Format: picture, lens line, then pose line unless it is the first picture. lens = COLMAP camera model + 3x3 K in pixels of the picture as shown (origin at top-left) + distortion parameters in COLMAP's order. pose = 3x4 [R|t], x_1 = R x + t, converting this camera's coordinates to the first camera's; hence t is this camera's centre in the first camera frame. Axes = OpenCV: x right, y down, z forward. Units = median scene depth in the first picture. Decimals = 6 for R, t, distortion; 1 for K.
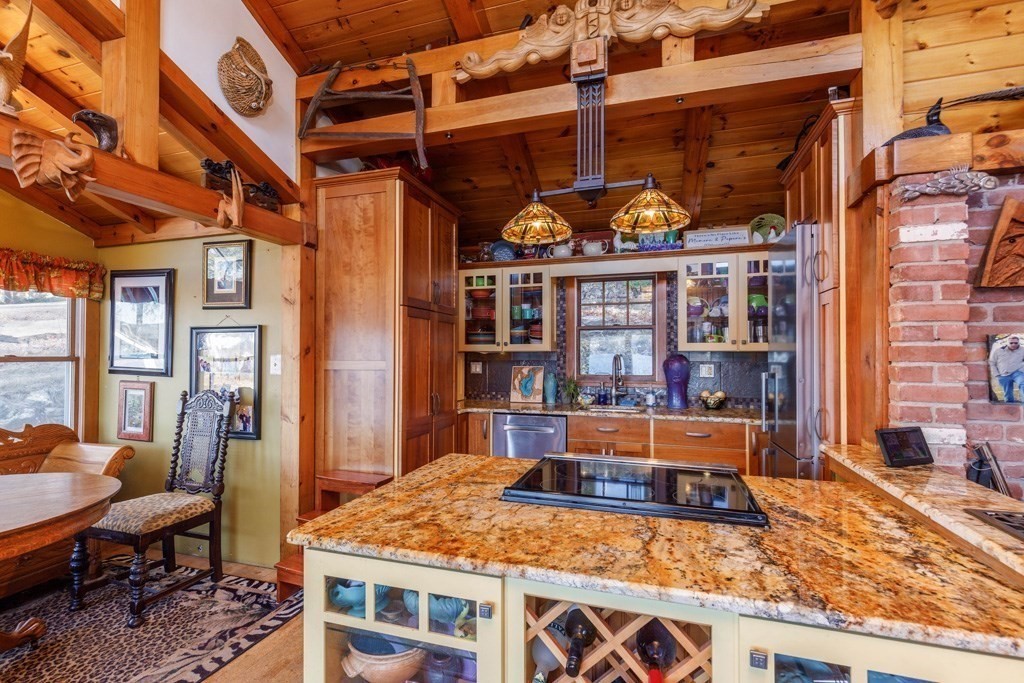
lens RADIAL K [[469.0, 0, 509.4], [0, 469.0, 347.8], [0, 0, 1]] dist [0.004959, 0.000122]
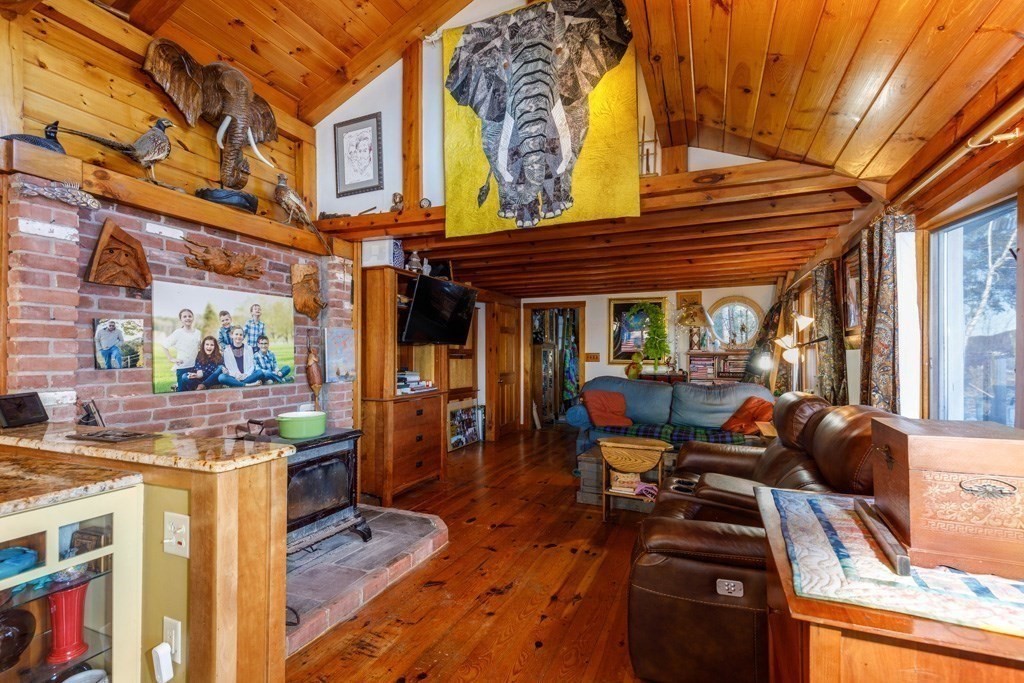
lens RADIAL K [[473.9, 0, 528.4], [0, 473.9, 357.6], [0, 0, 1]] dist [0.001736, 0.000352]
pose [[0.070341, -0.004492, 0.997513, -0.151089], [-0.013368, 0.999896, 0.005446, 0.038626], [-0.997433, -0.013718, 0.070273, -0.205806]]
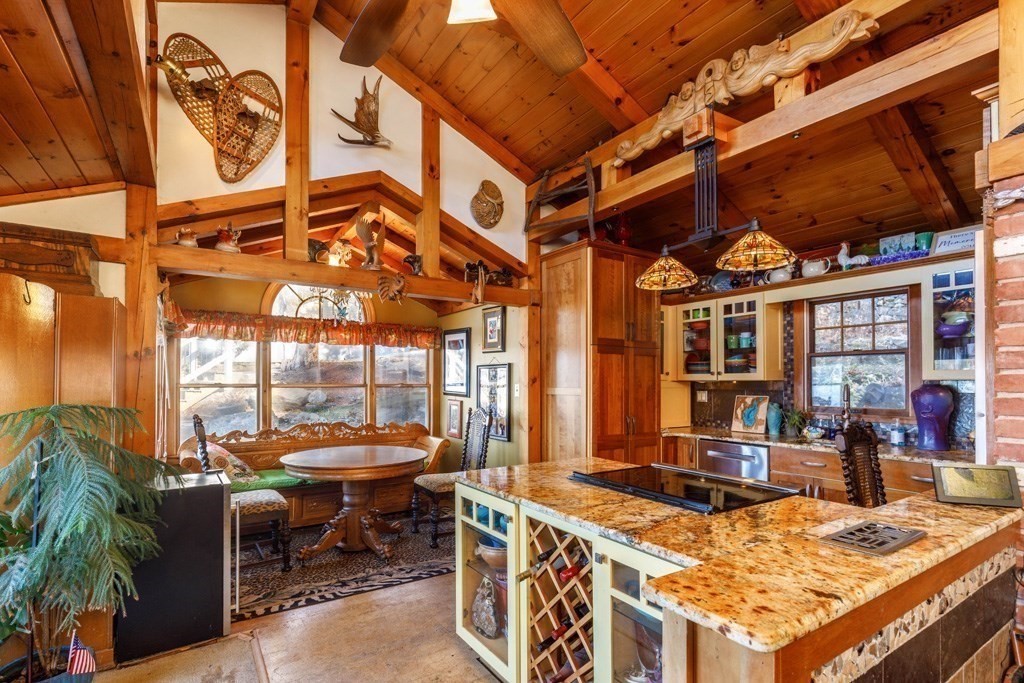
lens RADIAL K [[470.1, 0, 481.2], [0, 470.1, 378.2], [0, 0, 1]] dist [0.002048, 0.000239]
pose [[0.758147, -0.005322, -0.652062, 0.458700], [0.007395, 0.999973, 0.000437, -0.003103], [0.652042, -0.005154, 0.758166, -0.205965]]
